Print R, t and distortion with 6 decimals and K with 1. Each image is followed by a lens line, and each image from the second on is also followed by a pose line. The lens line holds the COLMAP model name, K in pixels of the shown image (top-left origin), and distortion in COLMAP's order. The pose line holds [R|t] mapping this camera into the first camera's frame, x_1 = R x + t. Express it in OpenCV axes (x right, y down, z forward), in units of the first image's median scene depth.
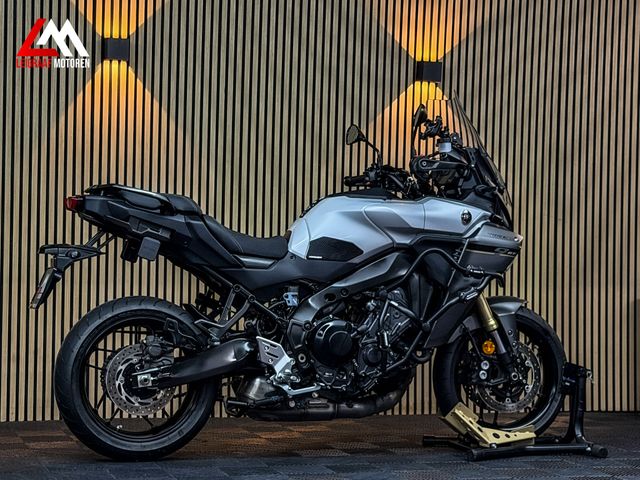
lens RADIAL K [[1433.7, 0, 318.5], [0, 1433.7, 229.5], [0, 0, 1]] dist [0.133492, 0.000000]
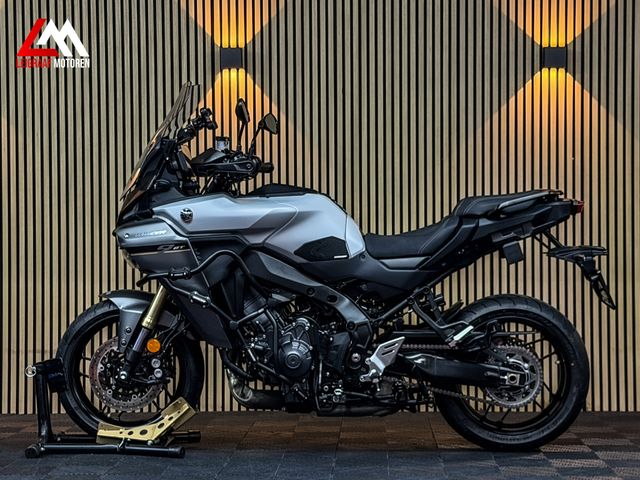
lens RADIAL K [[1433.7, 0, 321.6], [0, 1433.7, 237.4], [0, 0, 1]] dist [0.133492, 0.000000]
pose [[0.944006, -0.026136, -0.328892, 0.308718], [0.029223, 0.999563, 0.004444, 0.002811], [0.328632, -0.013807, 0.944357, 0.038936]]
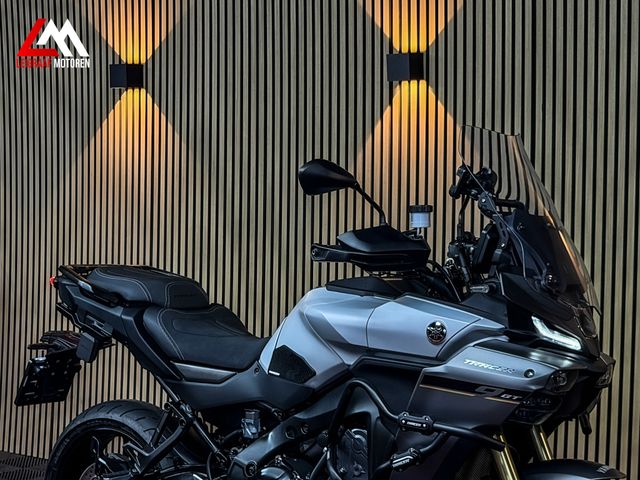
lens RADIAL K [[1433.7, 0, 318.3], [0, 1433.7, 241.9], [0, 0, 1]] dist [0.133492, 0.000000]
pose [[0.587923, 0.029236, -0.808388, 0.563181], [0.005534, 0.999178, 0.040161, -0.071477], [0.808898, -0.028086, 0.587278, 0.580094]]
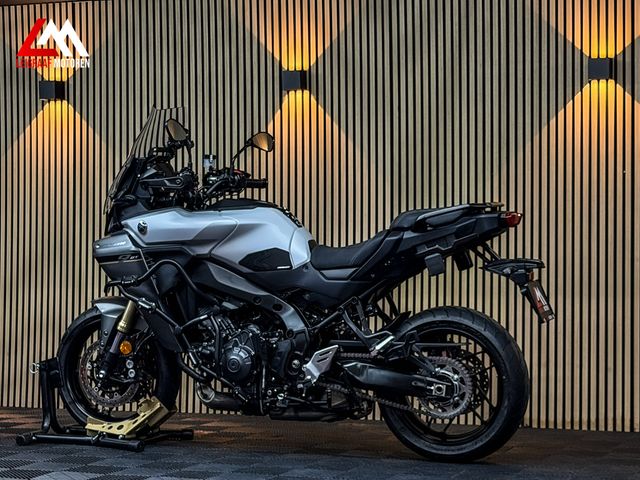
lens RADIAL K [[1433.7, 0, 329.9], [0, 1433.7, 236.7], [0, 0, 1]] dist [0.133492, 0.000000]
pose [[0.790806, -0.029413, -0.611359, 0.648893], [0.022412, 0.999566, -0.019099, 0.018935], [0.611656, 0.001402, 0.791123, 0.173658]]
